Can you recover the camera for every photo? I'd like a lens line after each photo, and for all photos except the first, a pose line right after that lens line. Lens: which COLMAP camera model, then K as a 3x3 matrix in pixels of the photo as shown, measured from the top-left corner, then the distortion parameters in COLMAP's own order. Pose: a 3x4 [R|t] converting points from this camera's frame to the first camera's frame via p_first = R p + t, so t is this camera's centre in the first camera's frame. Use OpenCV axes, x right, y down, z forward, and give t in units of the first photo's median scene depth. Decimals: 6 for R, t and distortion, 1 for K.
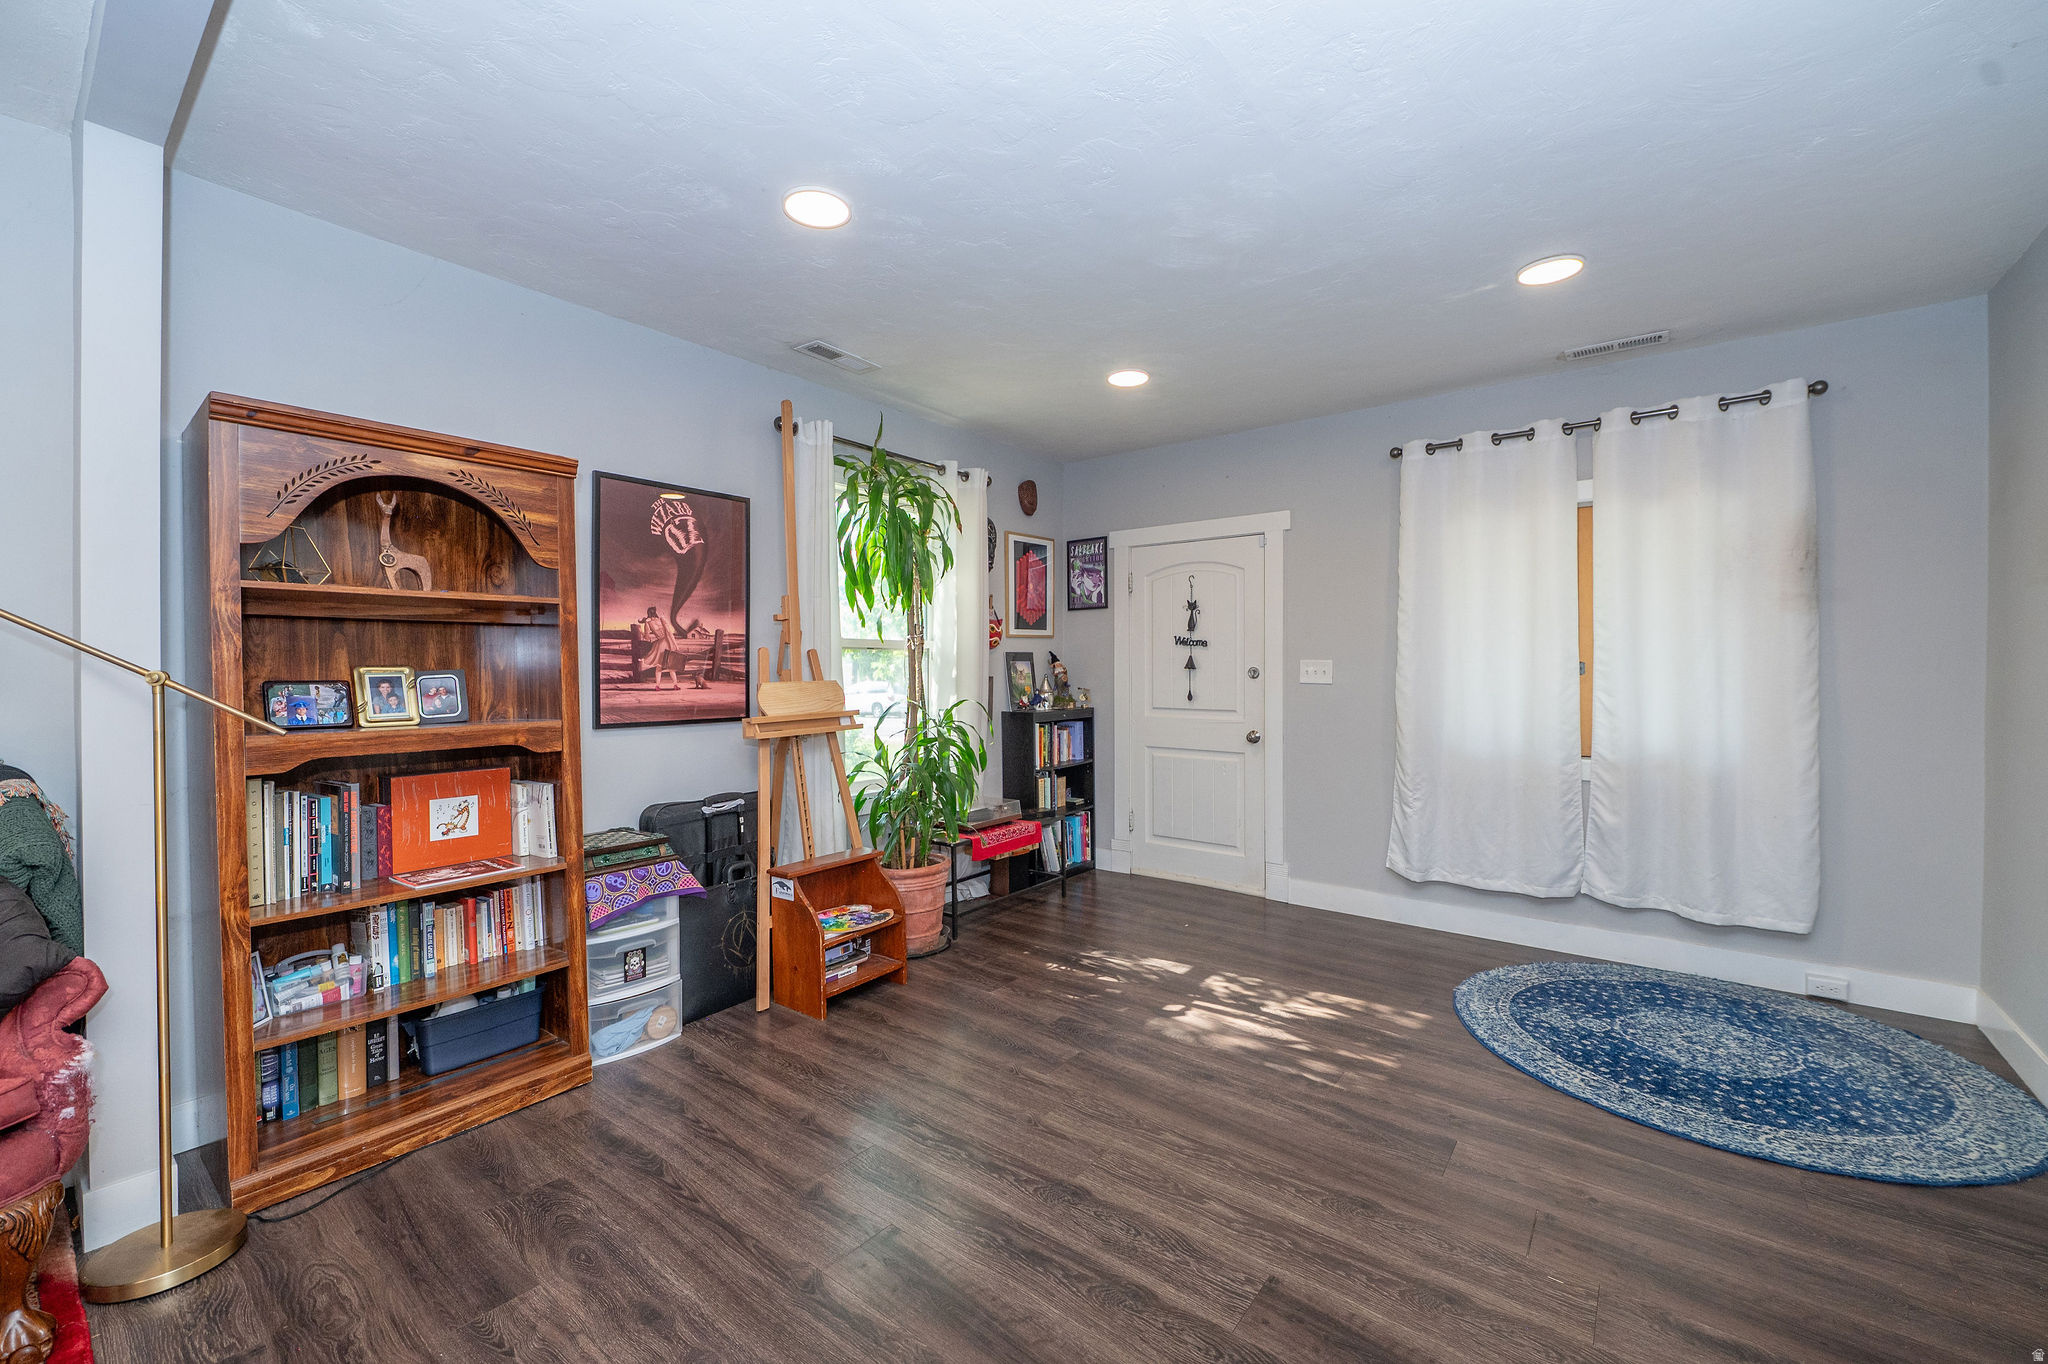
lens RADIAL K [[814.2, 0, 1024.9], [0, 814.2, 674.1], [0, 0, 1]] dist [-0.002386, -0.000490]
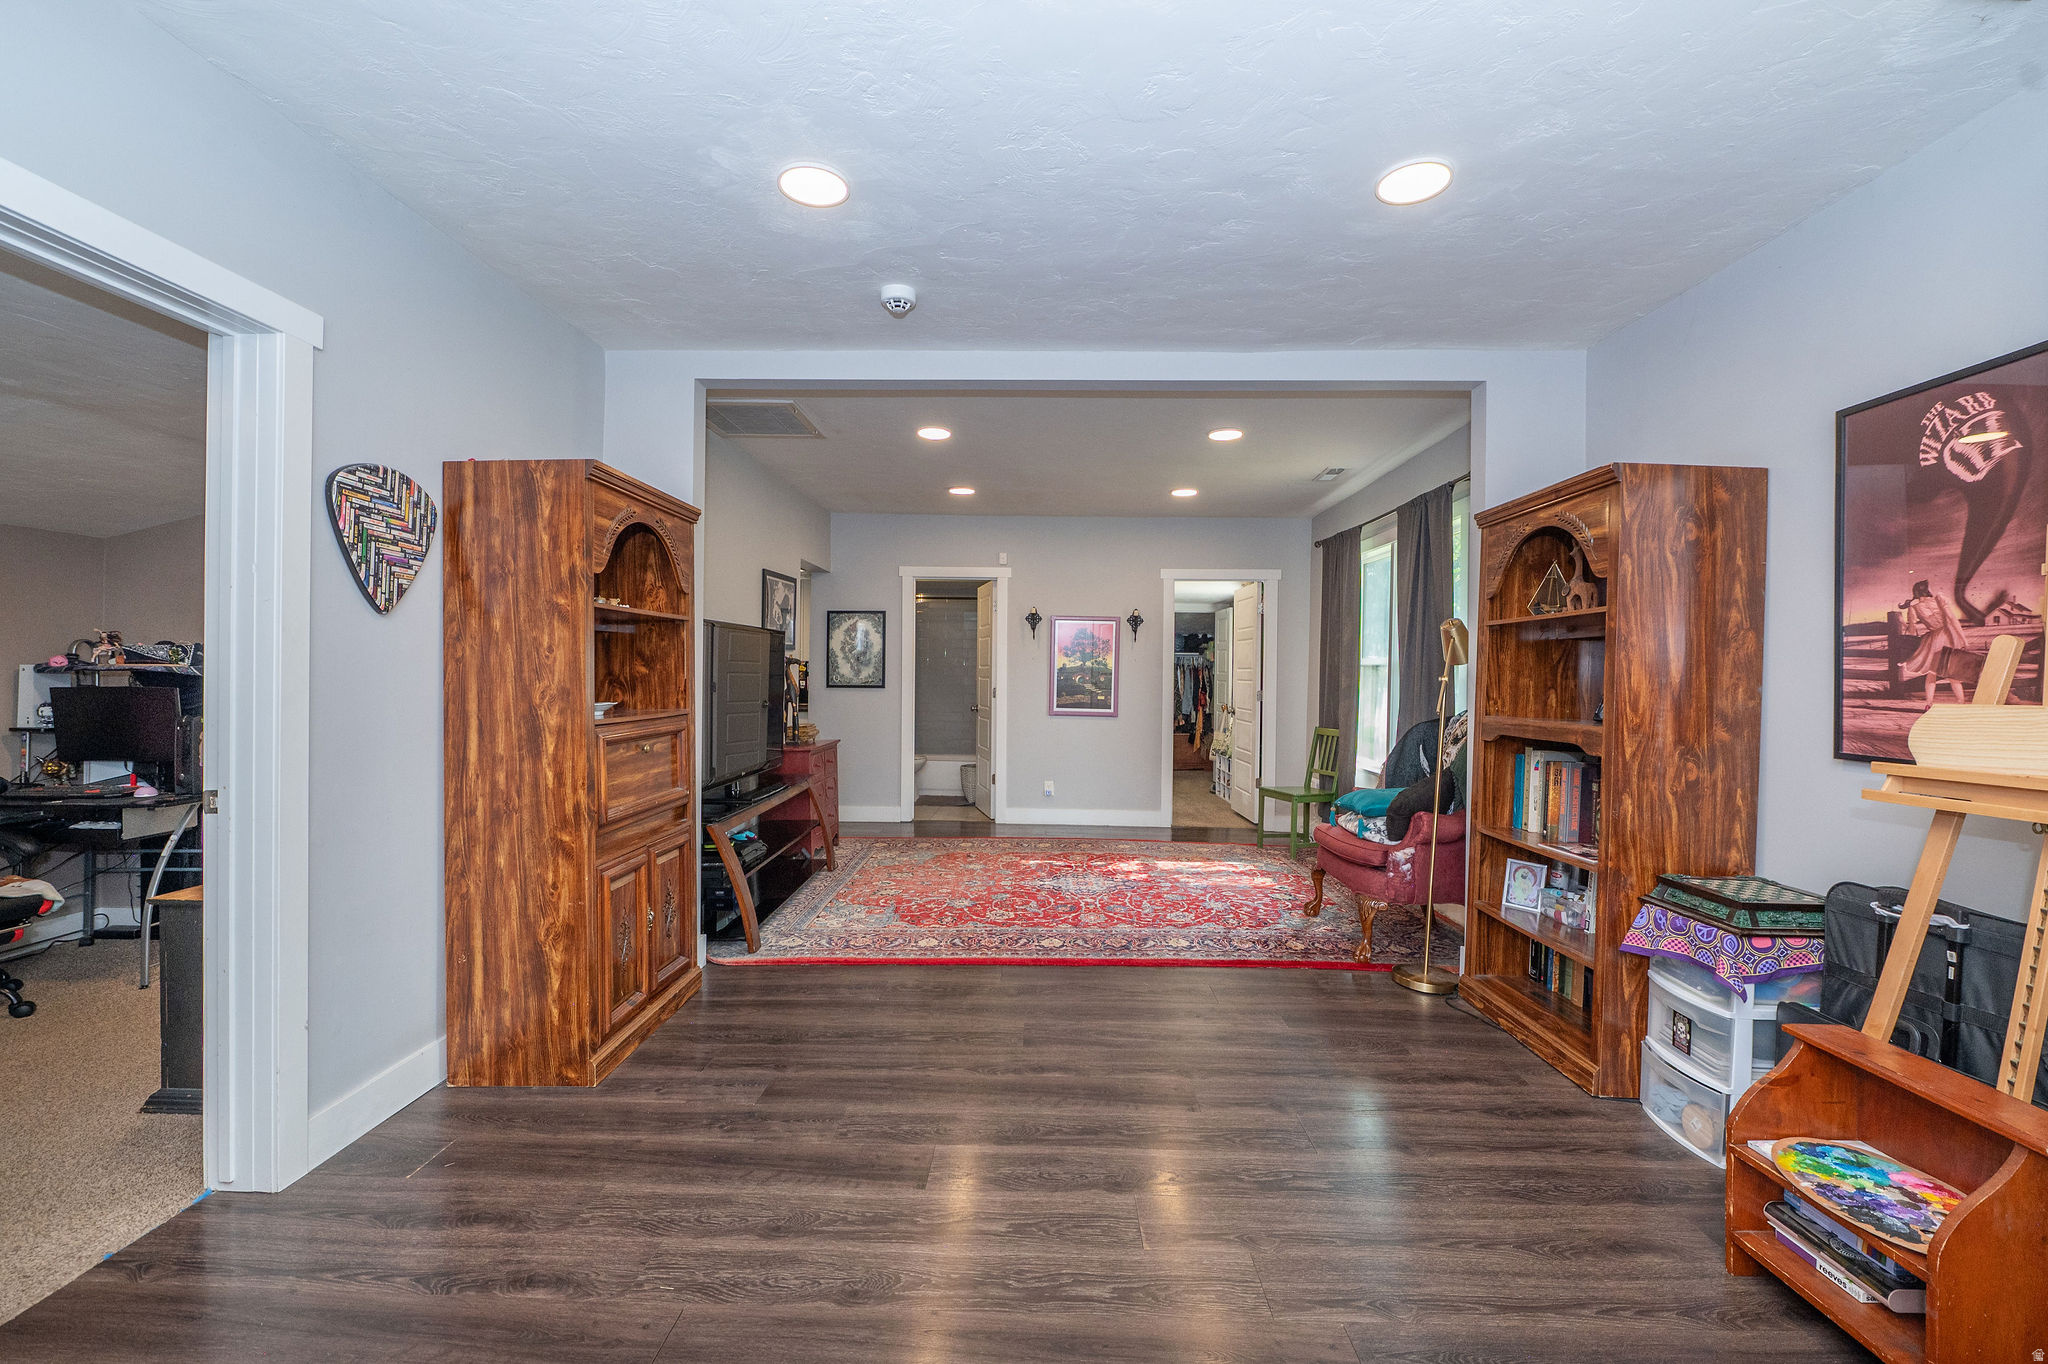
lens RADIAL K [[814.2, 0, 1024.9], [0, 814.2, 674.1], [0, 0, 1]] dist [-0.002386, -0.000490]
pose [[-0.801133, -0.009381, -0.598413, 0.492848], [-0.016736, 0.999837, 0.006731, -0.002300], [0.598252, 0.015408, -0.801160, 1.111576]]
